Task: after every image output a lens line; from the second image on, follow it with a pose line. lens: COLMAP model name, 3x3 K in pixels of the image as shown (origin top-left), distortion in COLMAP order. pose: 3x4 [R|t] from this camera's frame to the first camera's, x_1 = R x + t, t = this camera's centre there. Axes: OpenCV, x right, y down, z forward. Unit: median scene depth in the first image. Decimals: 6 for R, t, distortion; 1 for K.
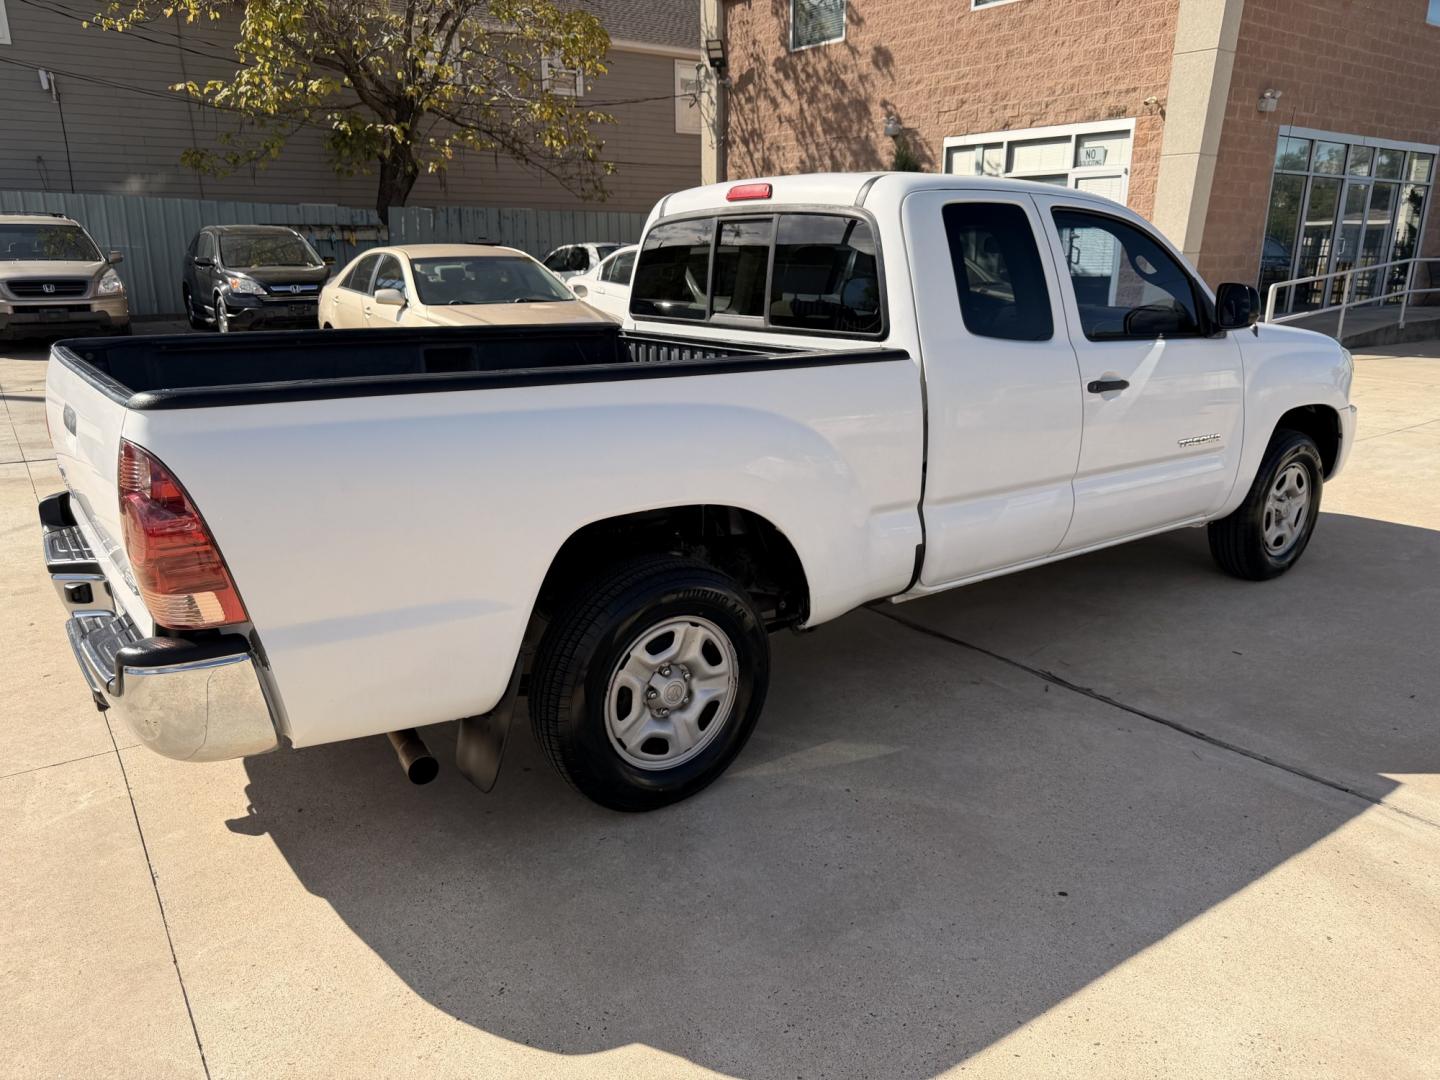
lens RADIAL K [[1040.7, 0, 716.9], [0, 1040.7, 544.0], [0, 0, 1]] dist [-0.000861, -0.001192]
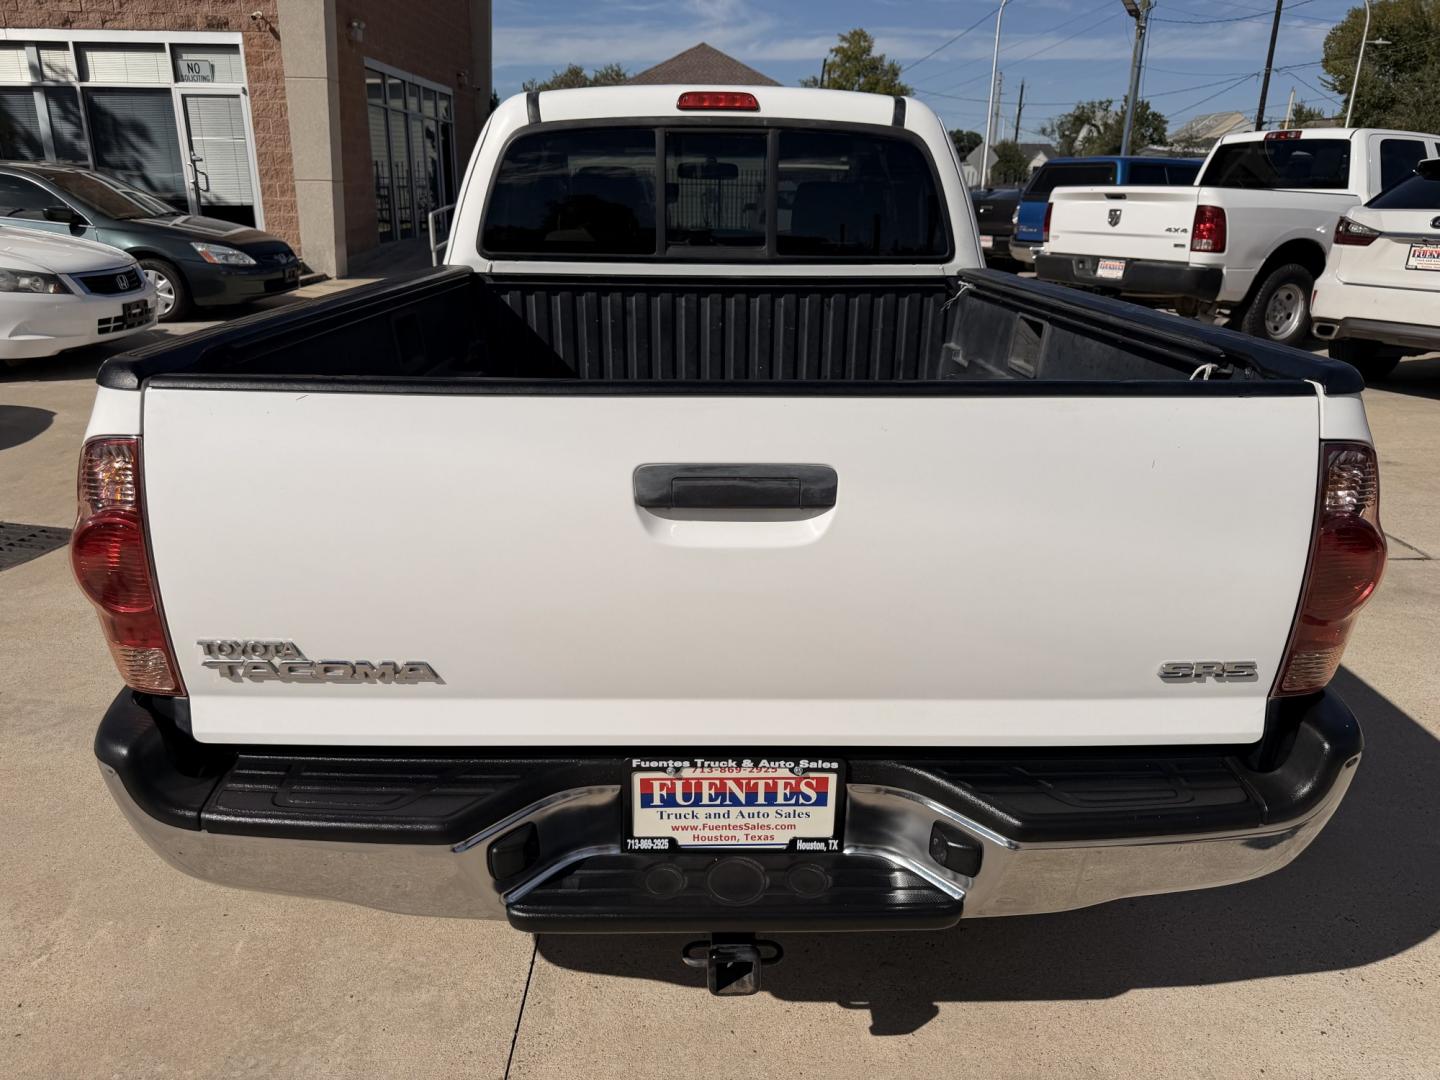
lens RADIAL K [[1040.7, 0, 719.1], [0, 1040.7, 539.7], [0, 0, 1]] dist [-0.000861, -0.001192]
pose [[0.582236, -0.255128, 0.771953, -0.179636], [0.210196, 0.964443, 0.160209, -0.030790], [-0.785379, 0.068982, 0.615160, 0.121450]]
